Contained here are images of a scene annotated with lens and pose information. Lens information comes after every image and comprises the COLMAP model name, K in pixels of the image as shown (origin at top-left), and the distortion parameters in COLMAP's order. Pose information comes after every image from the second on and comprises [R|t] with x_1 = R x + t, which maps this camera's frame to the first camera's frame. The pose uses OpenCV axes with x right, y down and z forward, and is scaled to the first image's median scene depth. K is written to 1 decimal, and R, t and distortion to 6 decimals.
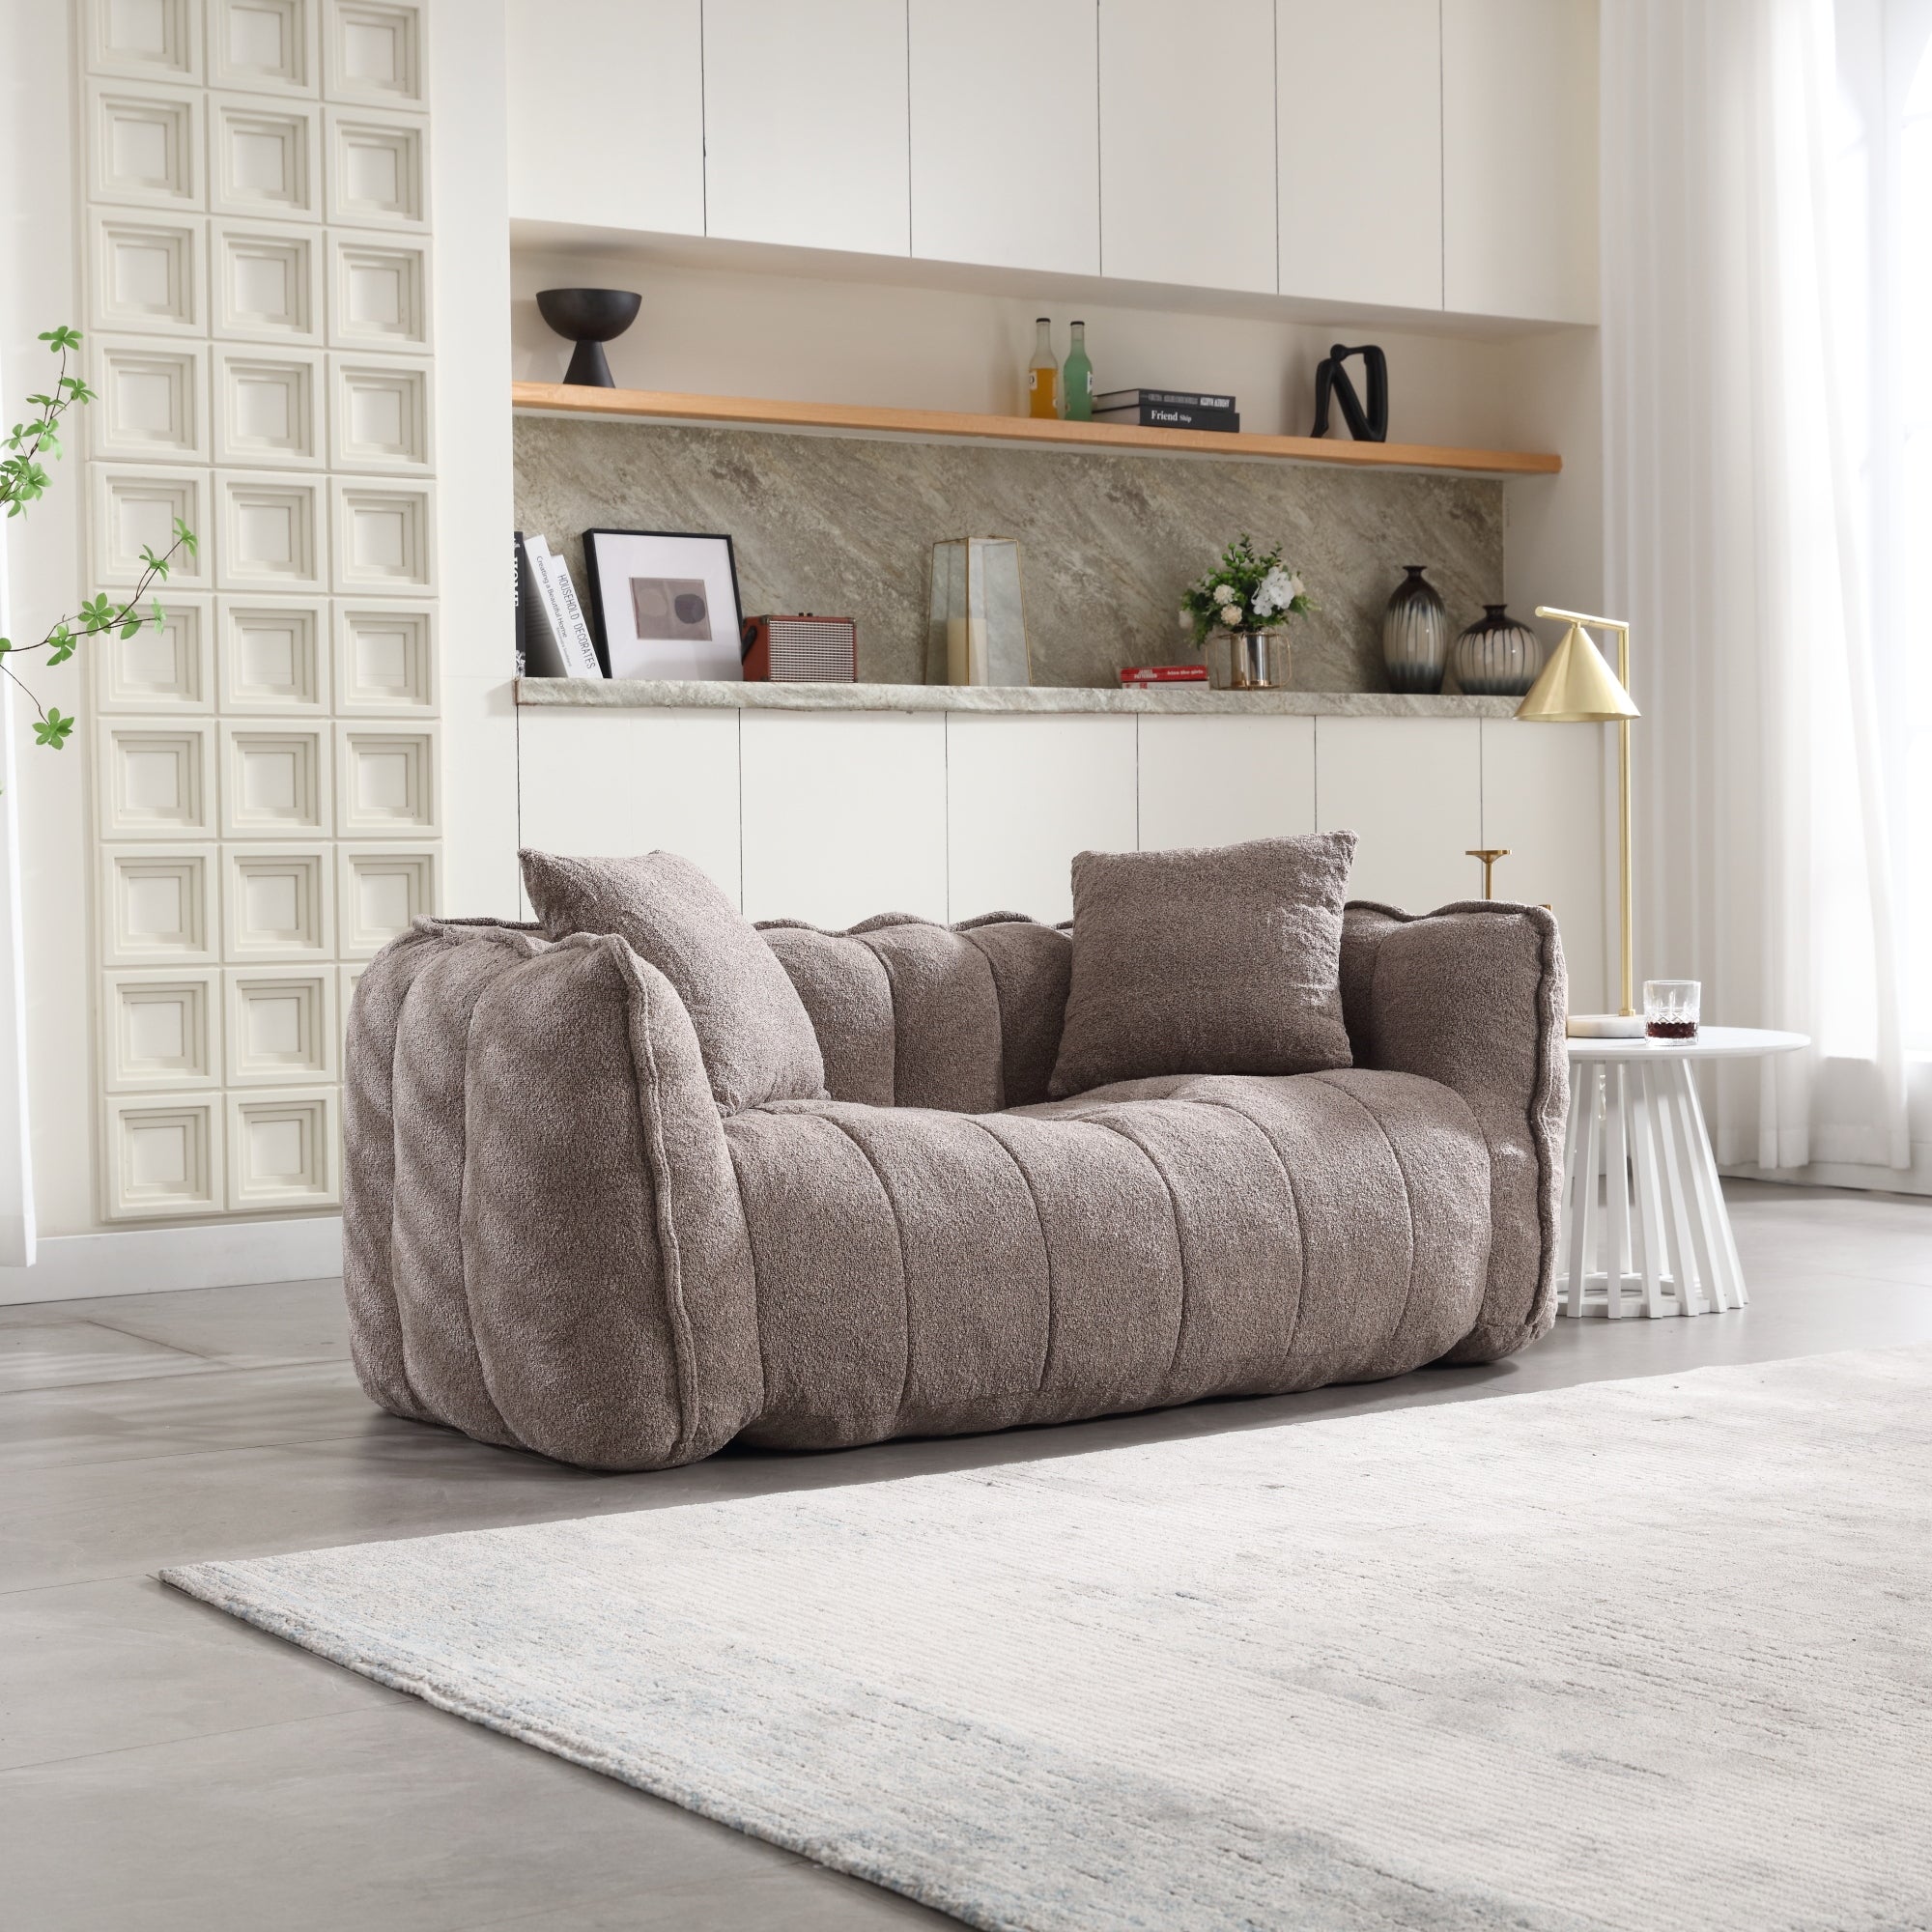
lens RADIAL K [[3553.7, 0, 972.4], [0, 3553.7, 966.9], [0, 0, 1]] dist [0.001077, -0.079468]
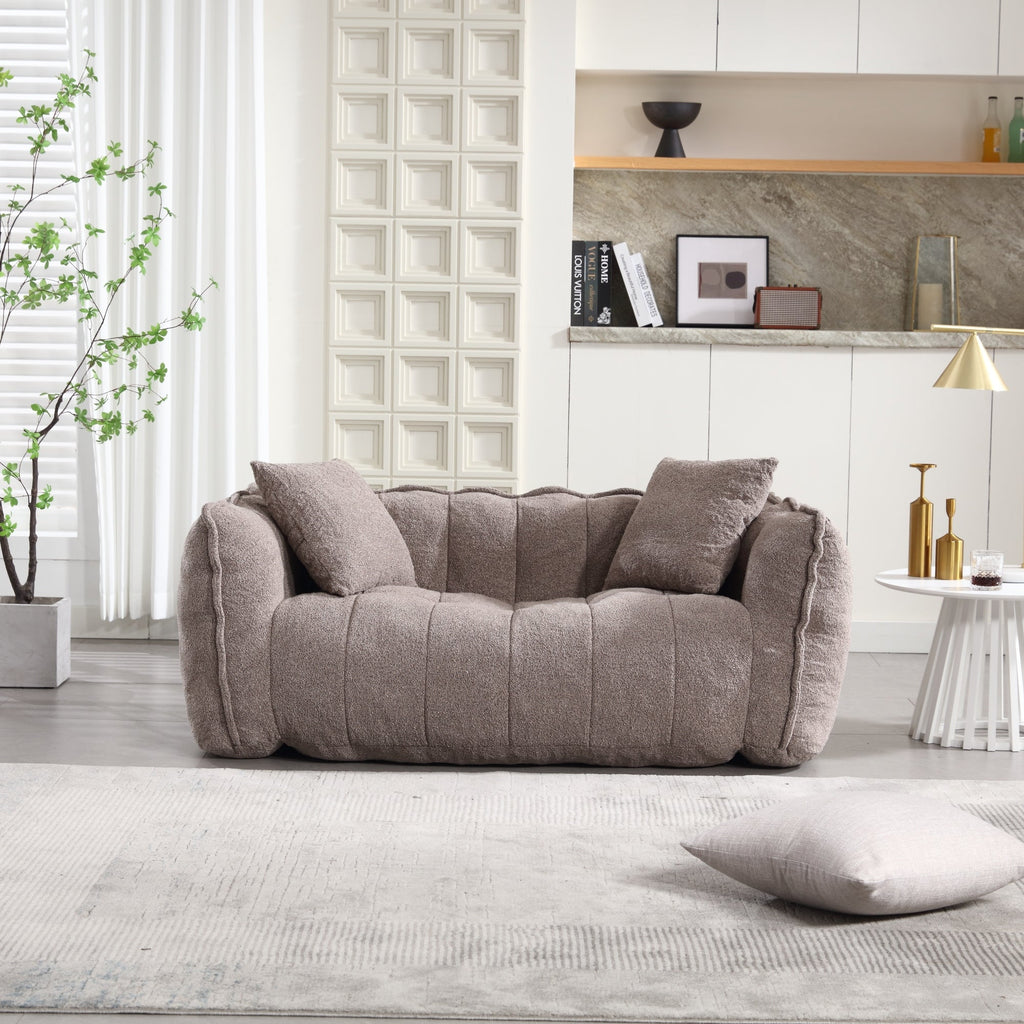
lens RADIAL K [[2604.9, 0, 511.4], [0, 2604.9, 513.2], [0, 0, 1]] dist [0.011058, -0.094718]
pose [[0.819008, 0.075123, -0.568844, 0.580036], [-0.043864, 0.996688, 0.068470, -0.072015], [0.572104, -0.031126, 0.819591, -0.109254]]
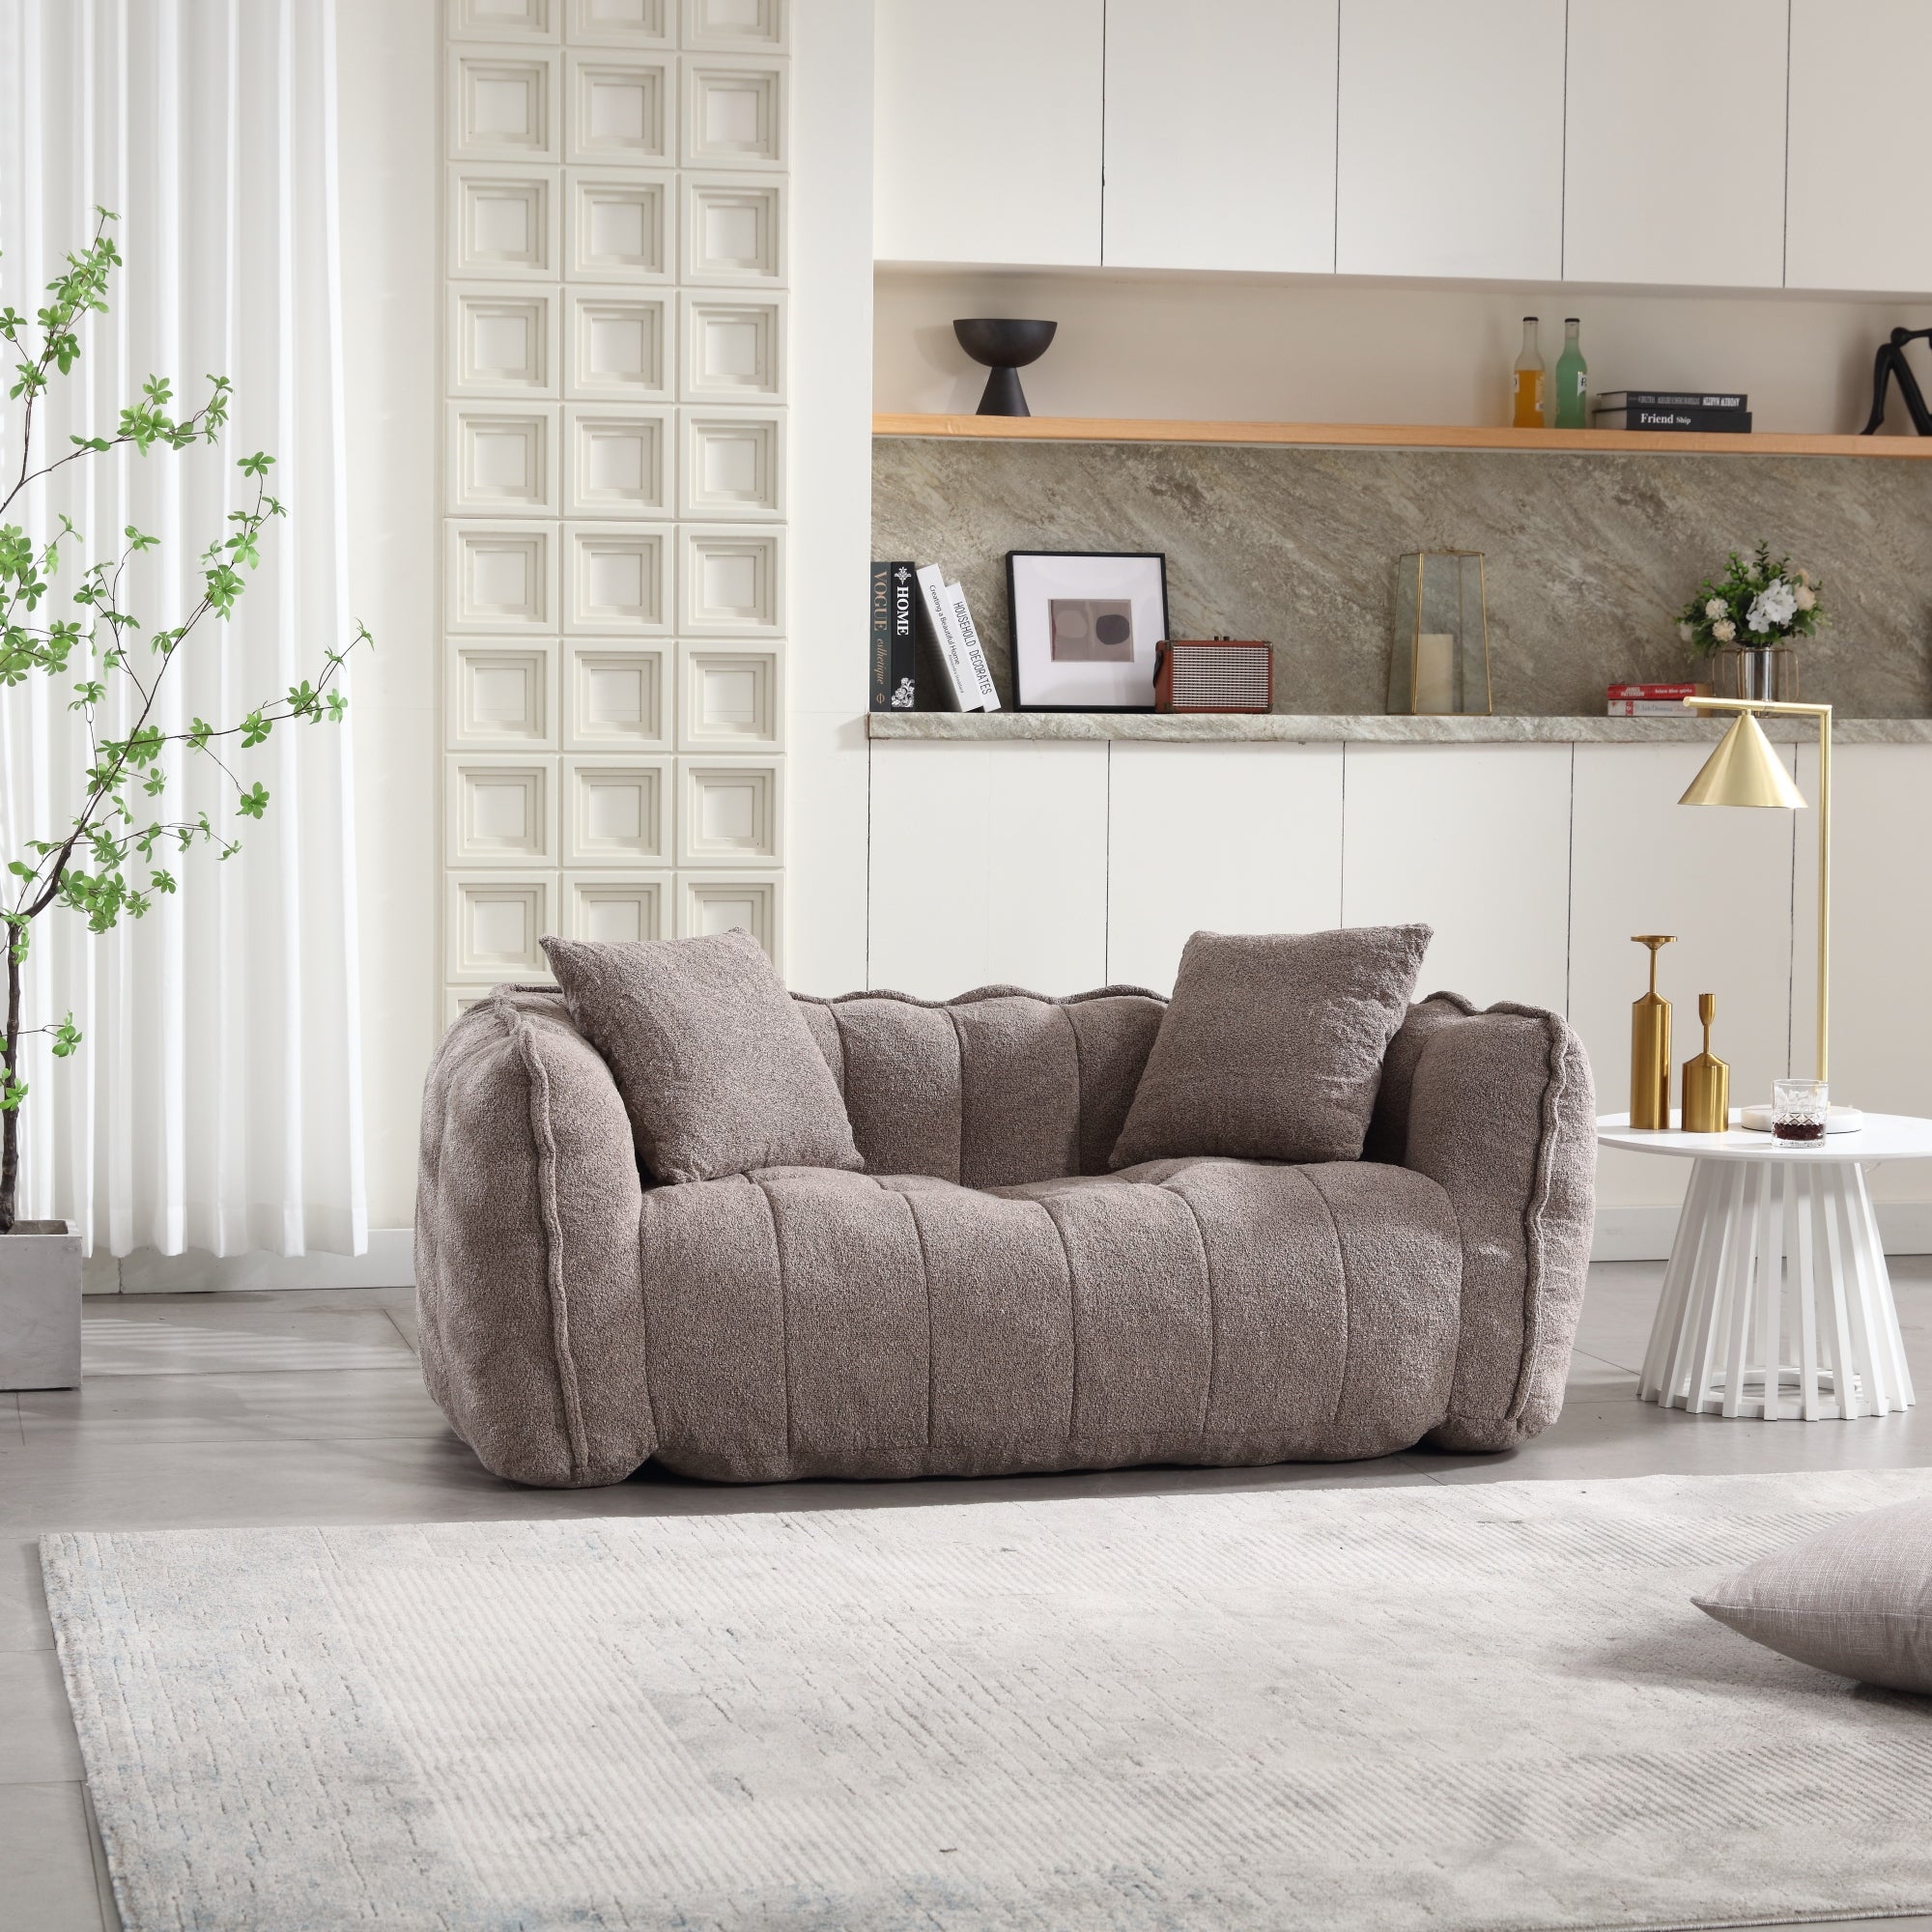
lens RADIAL K [[4477.1, 0, 962.3], [0, 4477.1, 965.6], [0, 0, 1]] dist [0.005806, 0.075416]
pose [[0.933914, 0.043800, -0.354804, 0.341951], [-0.031598, 0.998695, 0.040115, -0.057524], [0.356098, -0.026252, 0.934080, -0.197147]]
